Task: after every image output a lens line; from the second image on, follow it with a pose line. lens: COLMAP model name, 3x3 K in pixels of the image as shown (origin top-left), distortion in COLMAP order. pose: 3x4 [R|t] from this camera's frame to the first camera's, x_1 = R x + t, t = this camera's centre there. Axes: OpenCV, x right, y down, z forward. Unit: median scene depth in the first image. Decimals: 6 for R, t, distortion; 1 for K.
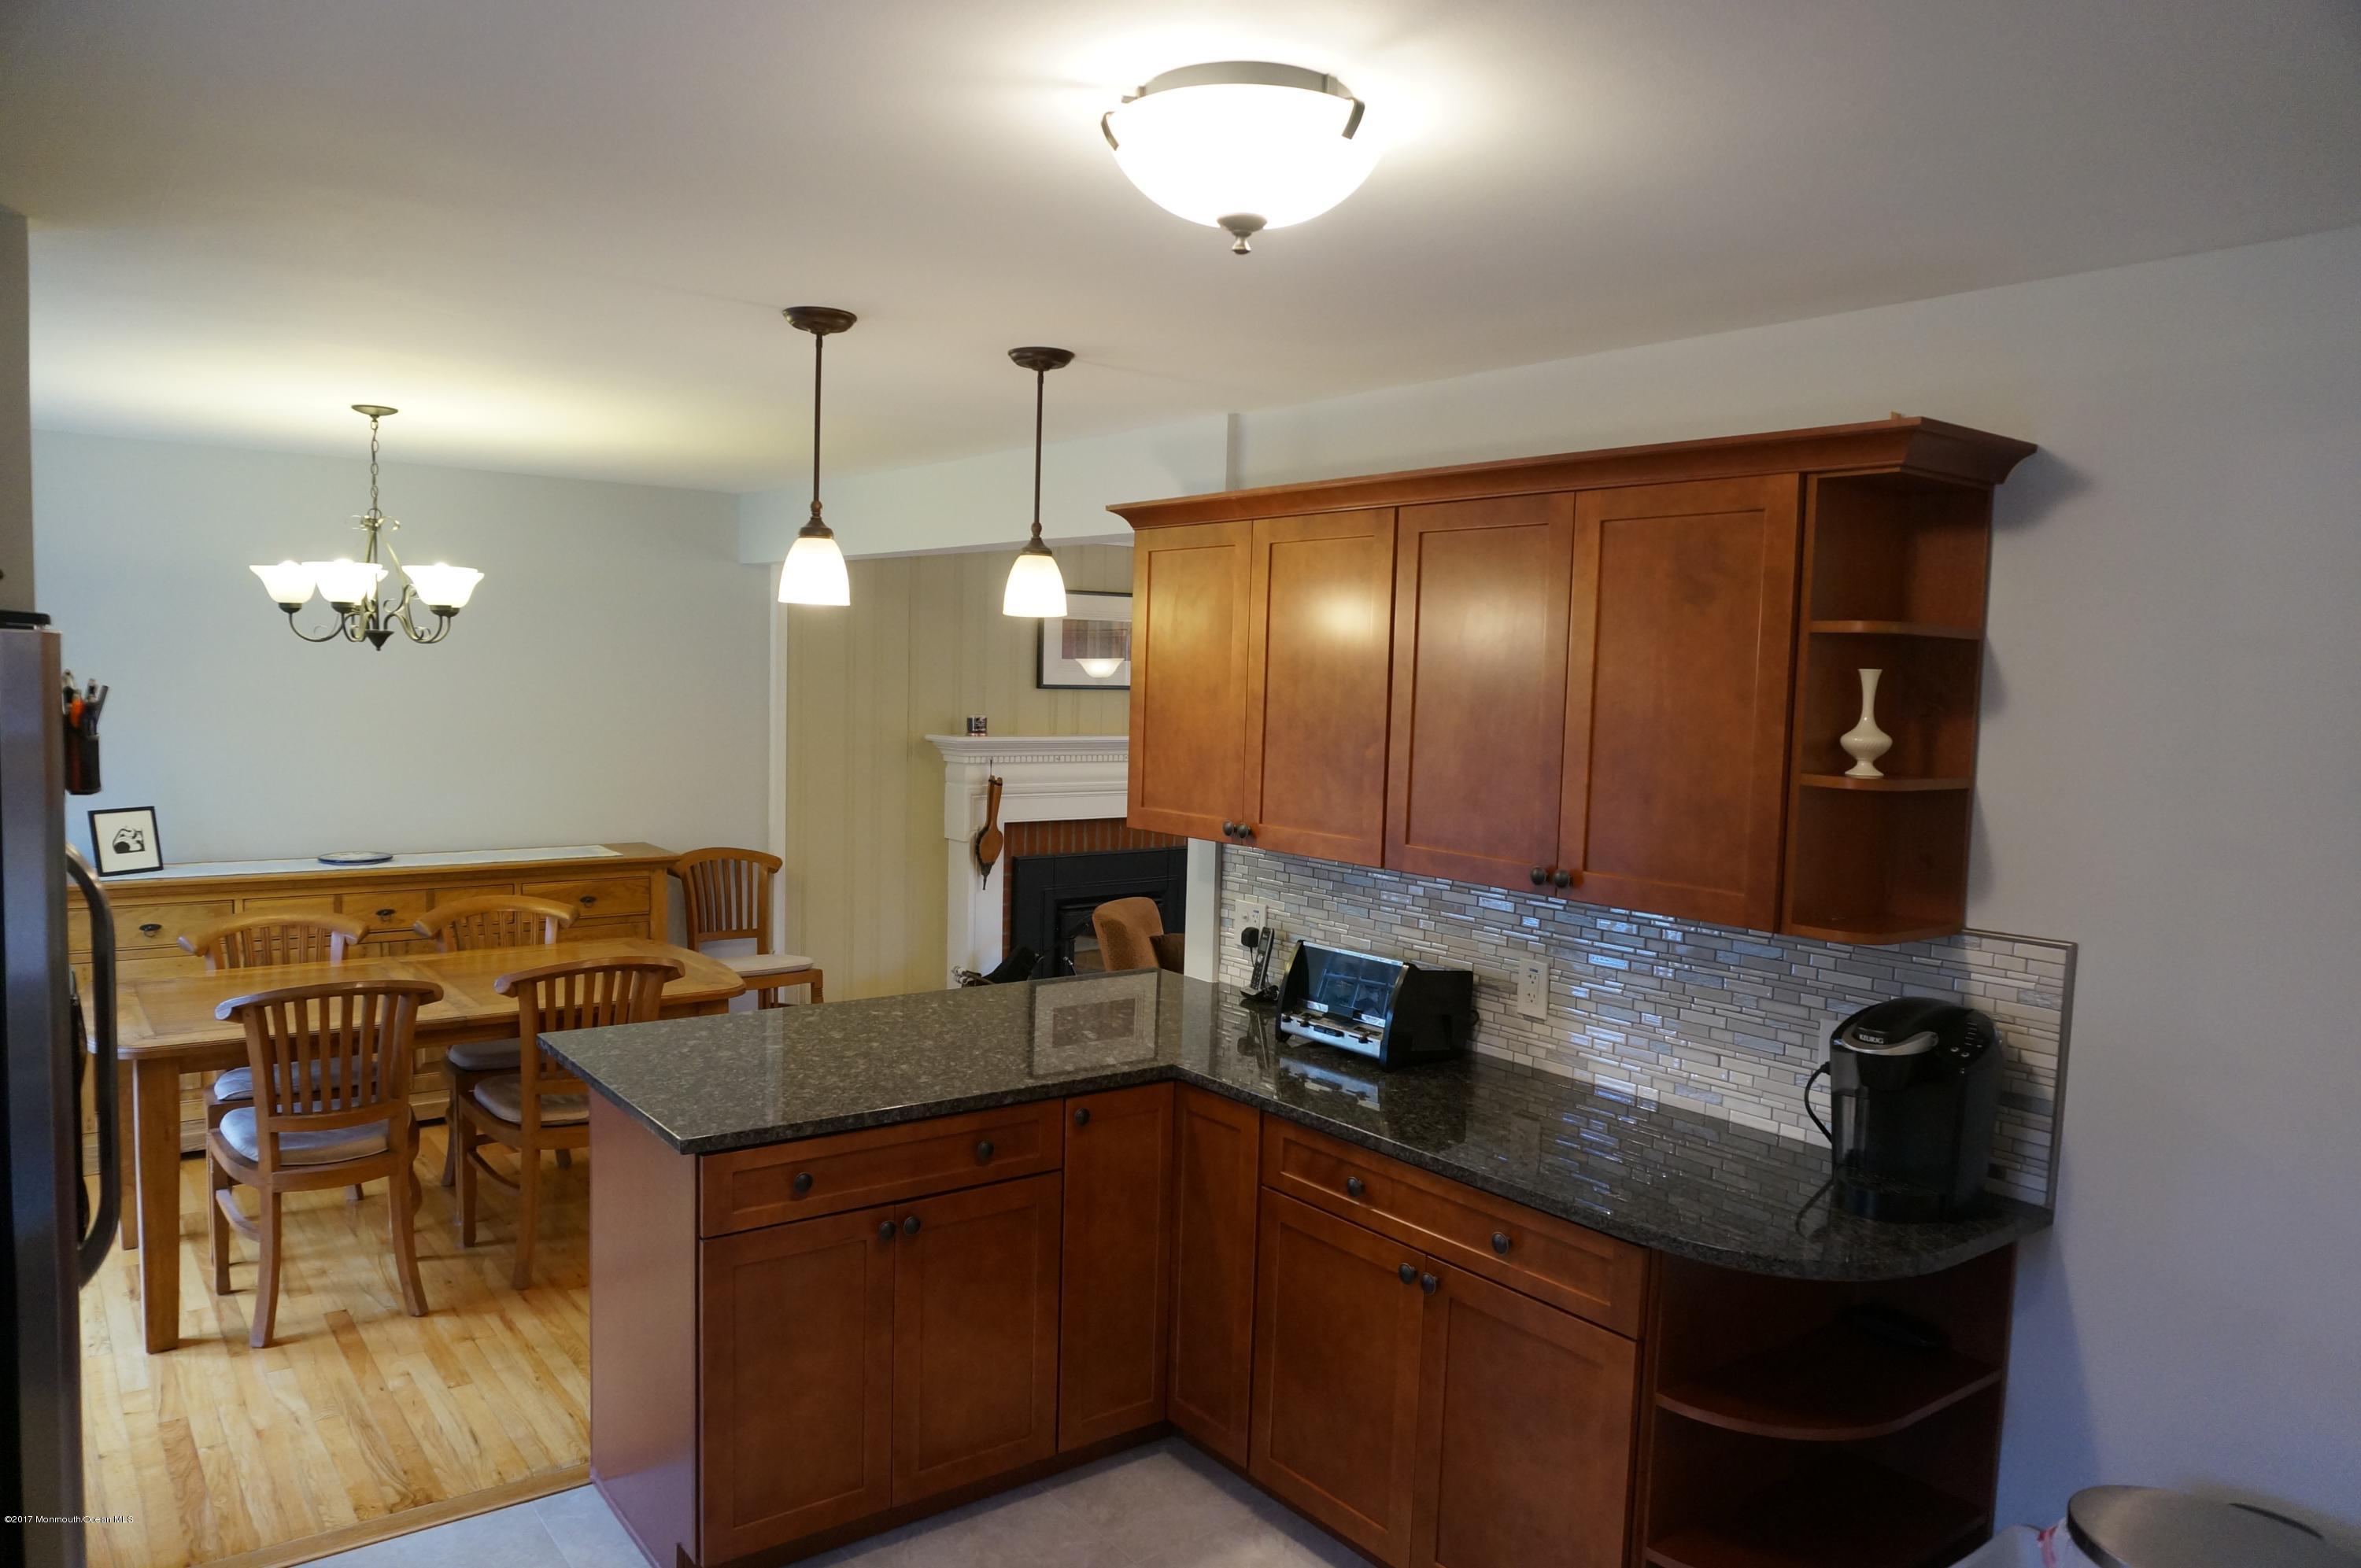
lens RADIAL K [[1556.1, 0, 1178.2], [0, 1556.1, 786.8], [0, 0, 1]] dist [-0.029668, -0.001207]
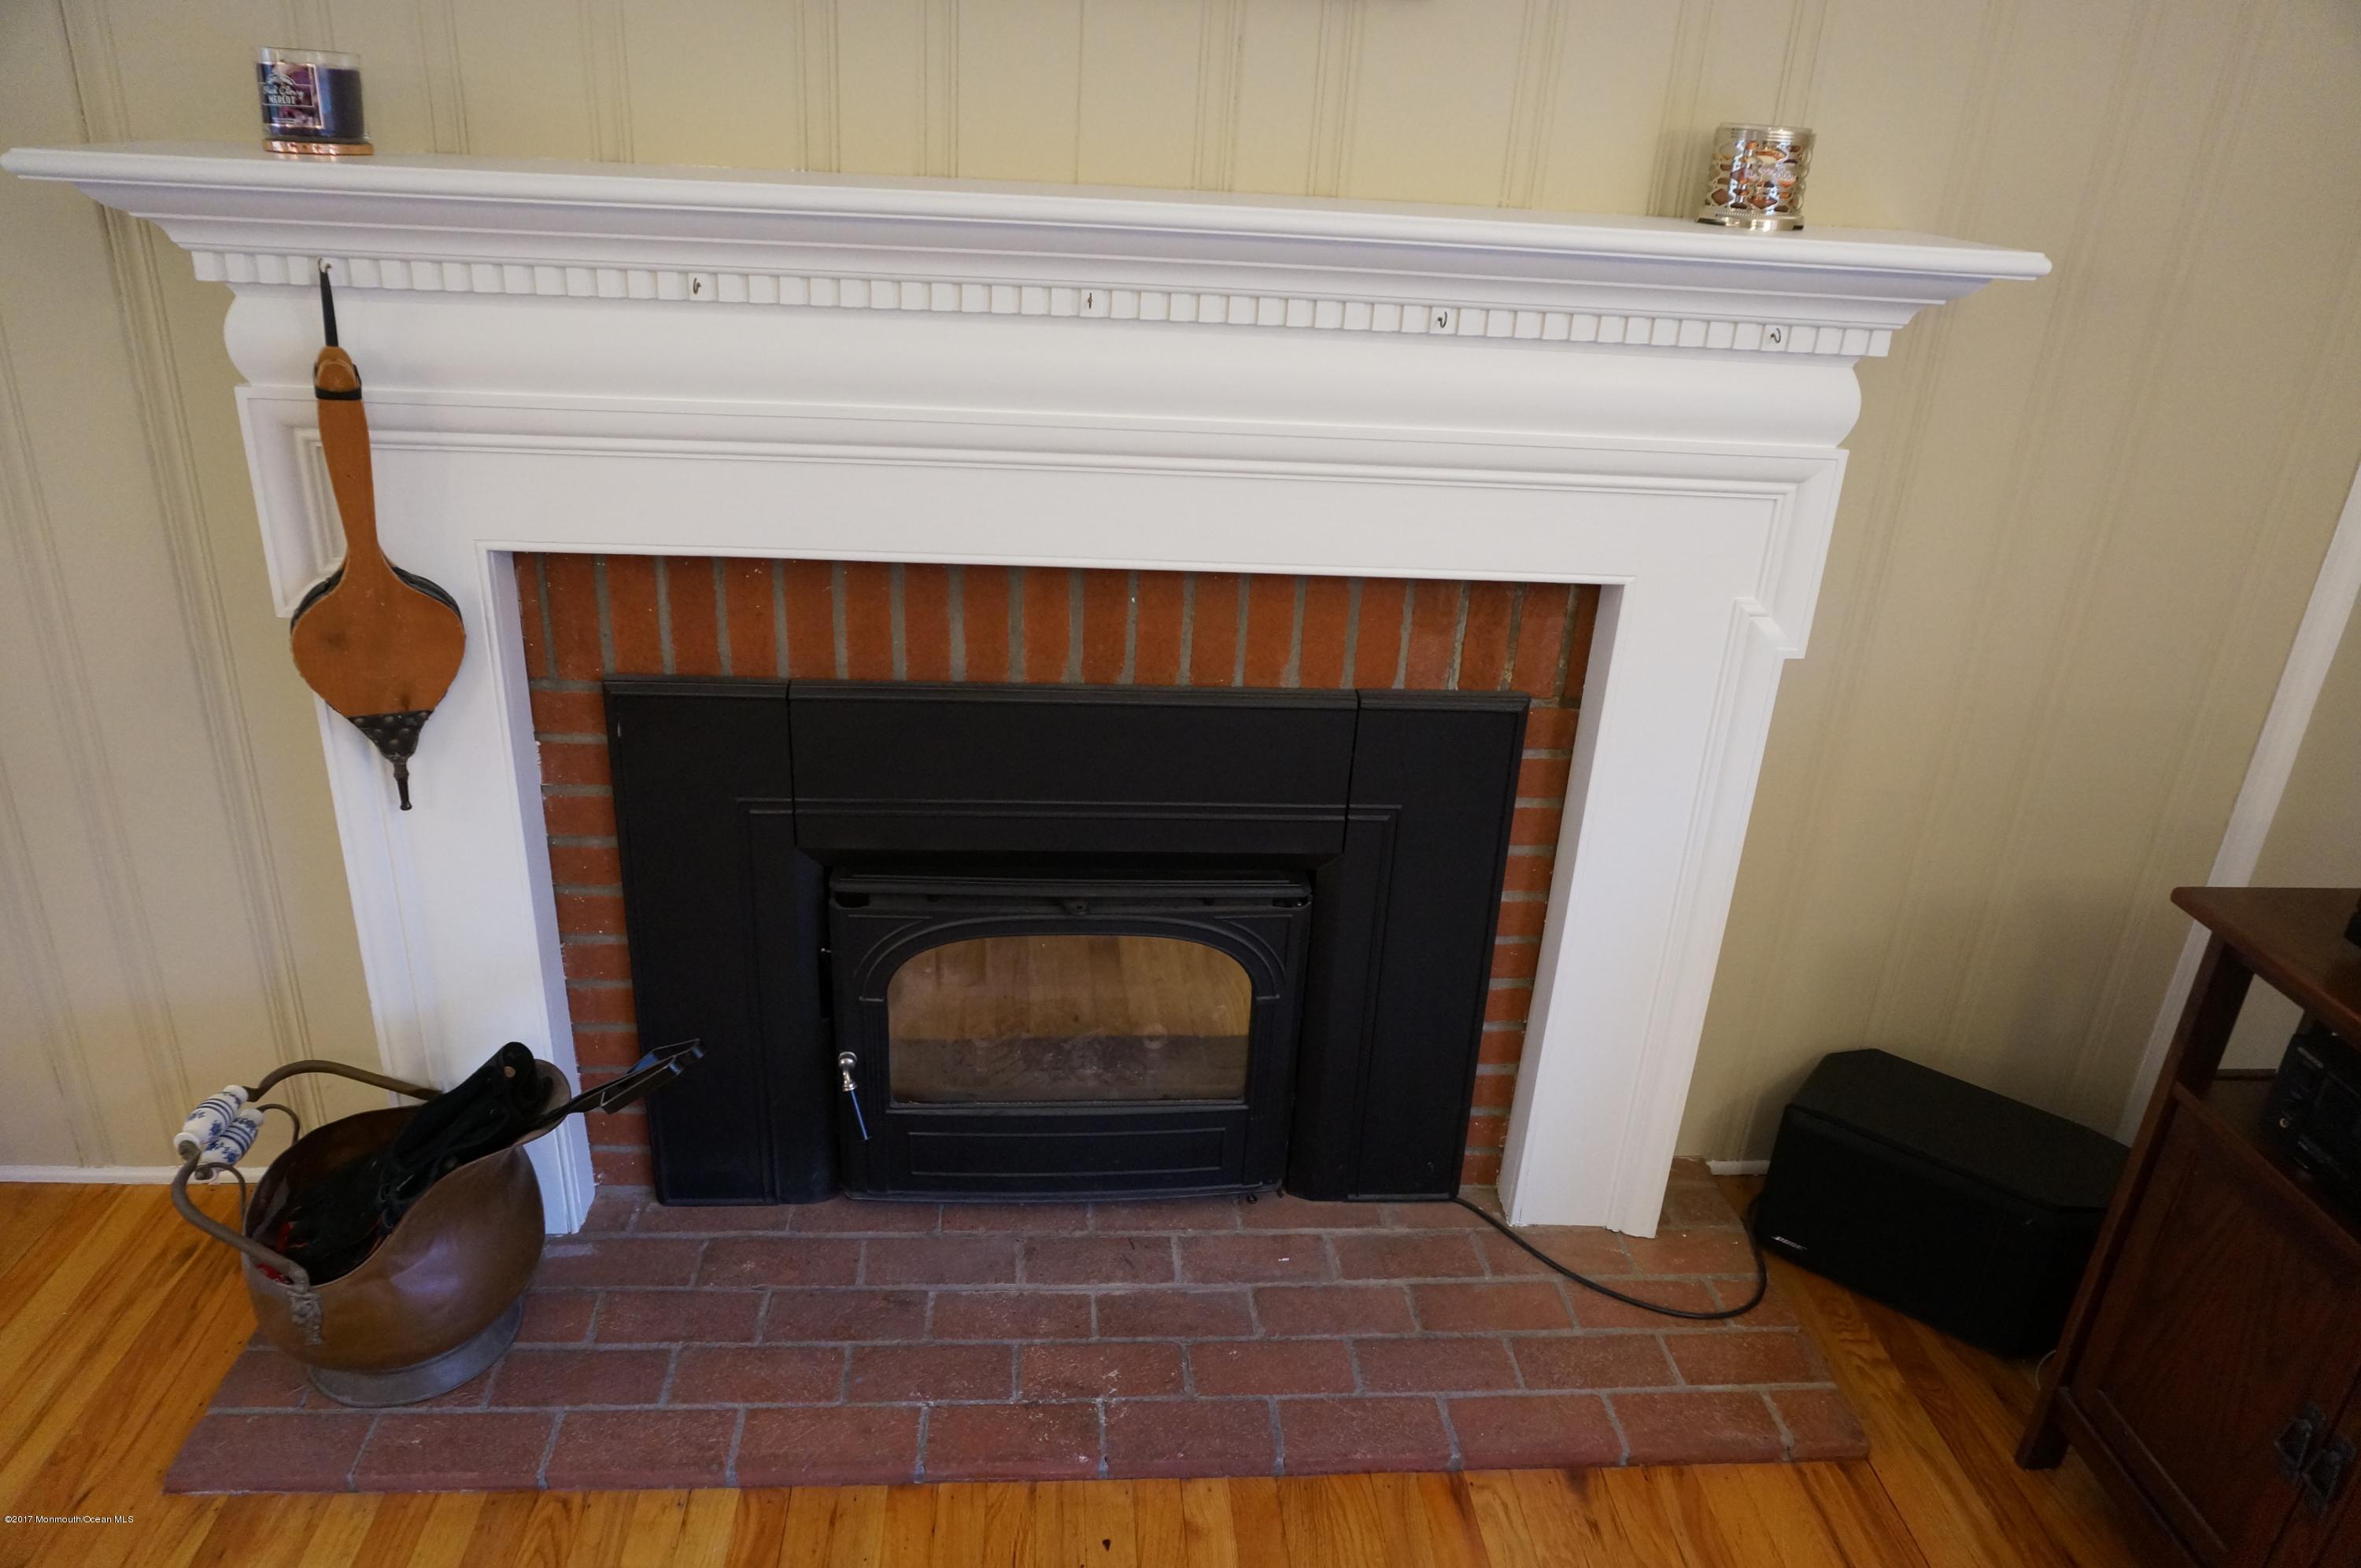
lens RADIAL K [[1556.1, 0, 1192.9], [0, 1556.1, 778.4], [0, 0, 1]] dist [-0.029668, -0.001207]
pose [[0.850795, 0.235202, -0.469923, 0.100612], [-0.076190, 0.940006, 0.332542, -0.031318], [0.519945, -0.247122, 0.817672, 0.863232]]
